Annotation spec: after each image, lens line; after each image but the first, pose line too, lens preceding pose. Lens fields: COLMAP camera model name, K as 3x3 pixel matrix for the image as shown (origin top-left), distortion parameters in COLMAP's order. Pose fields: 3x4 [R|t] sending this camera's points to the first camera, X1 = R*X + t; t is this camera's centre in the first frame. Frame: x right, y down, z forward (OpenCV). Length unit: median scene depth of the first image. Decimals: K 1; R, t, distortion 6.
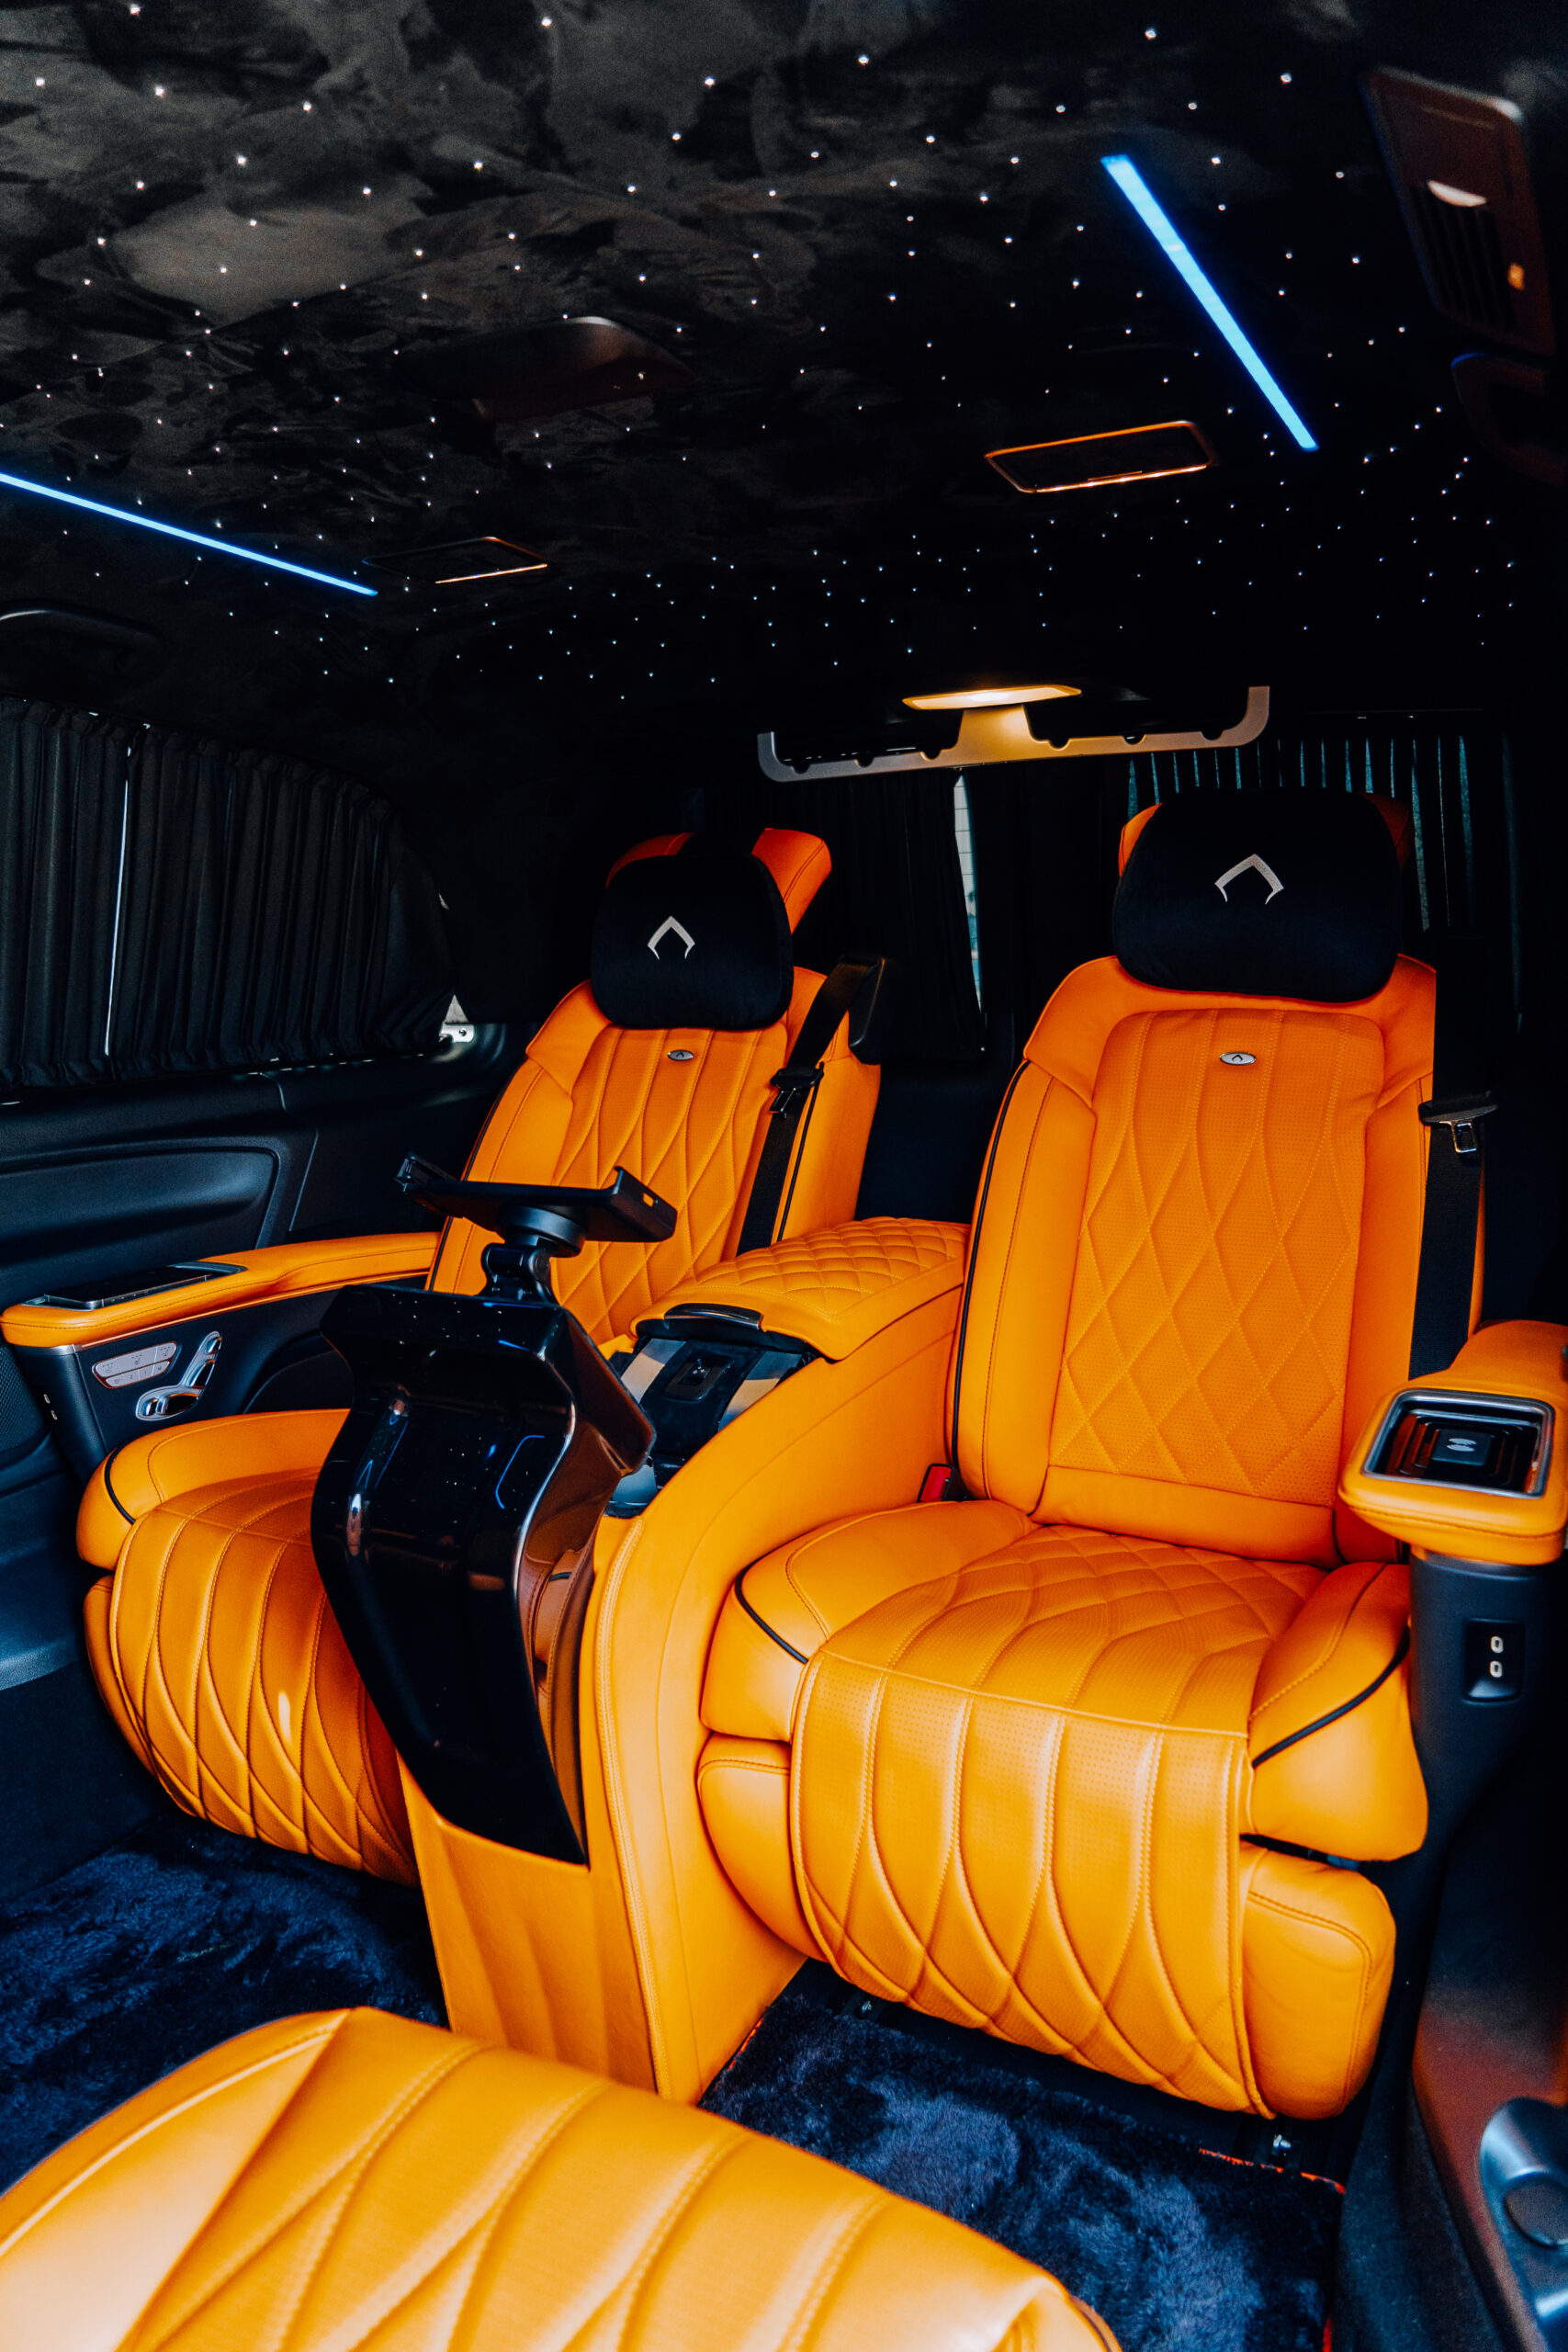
lens RADIAL K [[1574.3, 0, 782.0], [0, 1574.3, 1168.1], [0, 0, 1]] dist [-0.020960, 0.016555]
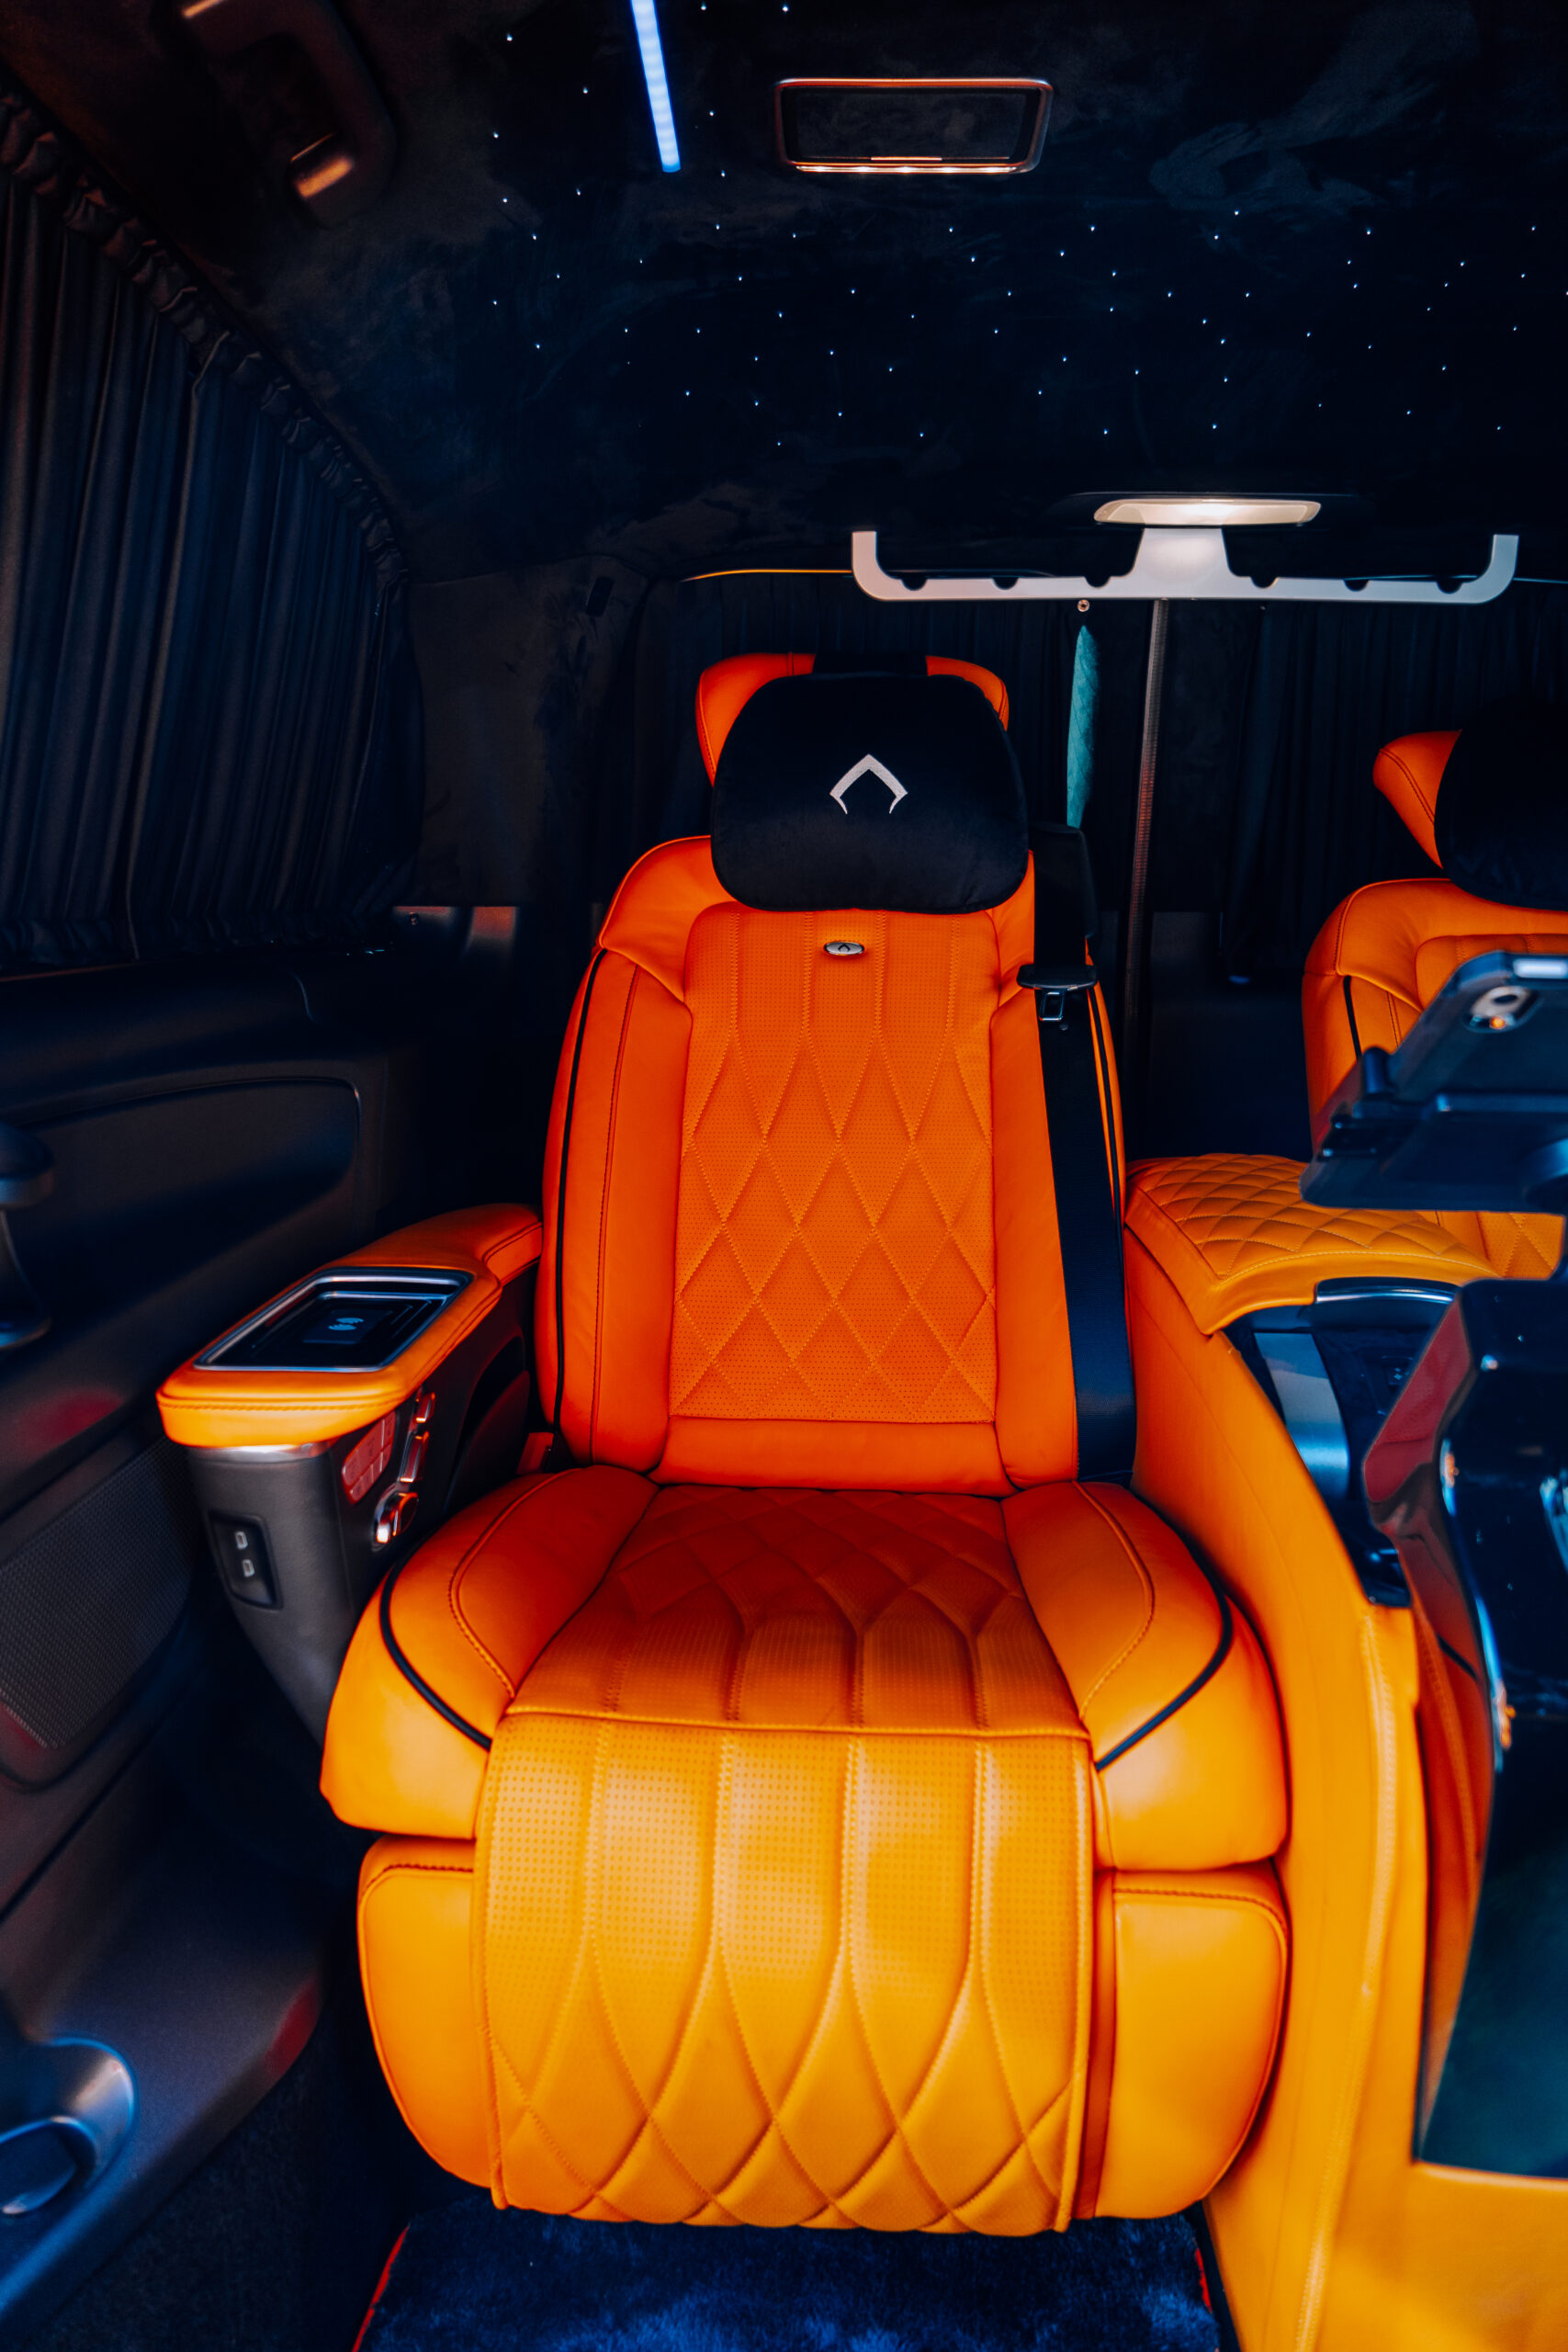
lens RADIAL K [[1574.3, 0, 766.2], [0, 1574.3, 1163.9], [0, 0, 1]] dist [-0.020960, 0.016555]
pose [[0.904751, -0.035719, 0.424442, -0.520174], [0.024654, 0.999199, 0.031535, 0.006197], [-0.425228, -0.018067, 0.904906, 0.434951]]
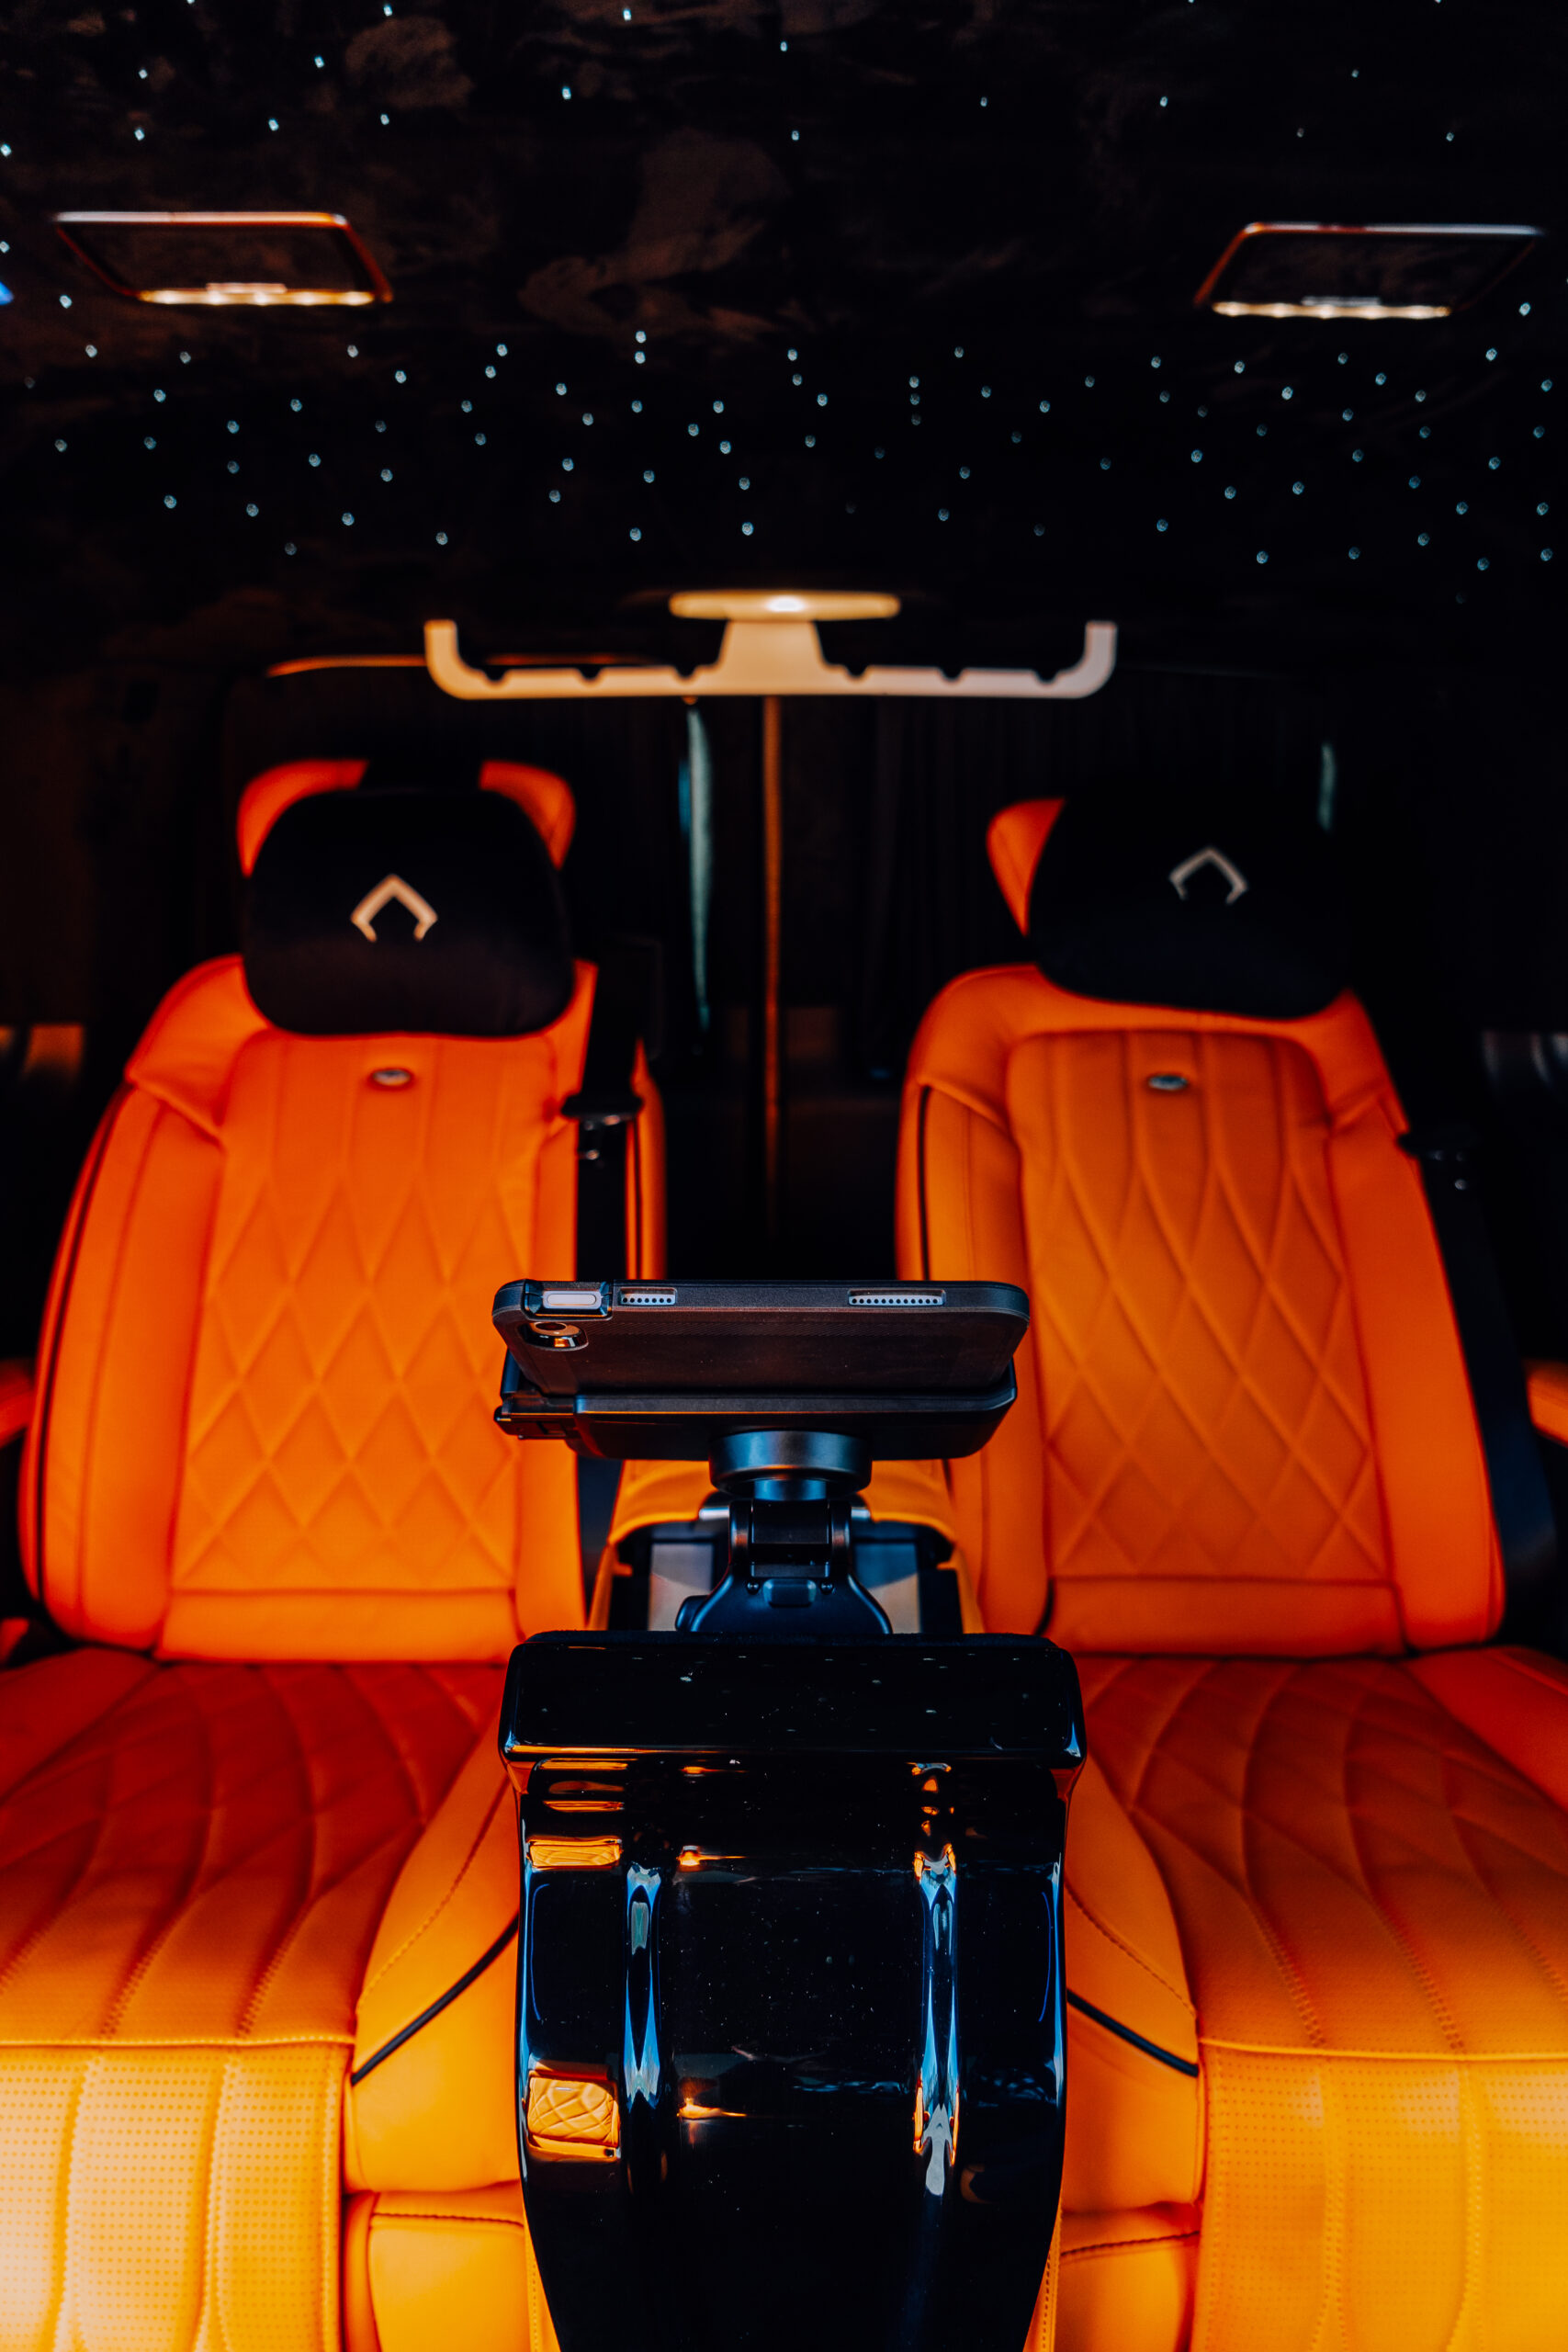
lens RADIAL K [[1574.3, 0, 760.1], [0, 1574.3, 1166.9], [0, 0, 1]] dist [-0.020960, 0.016555]
pose [[0.884807, -0.056798, 0.462483, -0.307642], [0.043769, 0.998285, 0.038864, -0.064632], [-0.463898, -0.014145, 0.885776, 0.379818]]
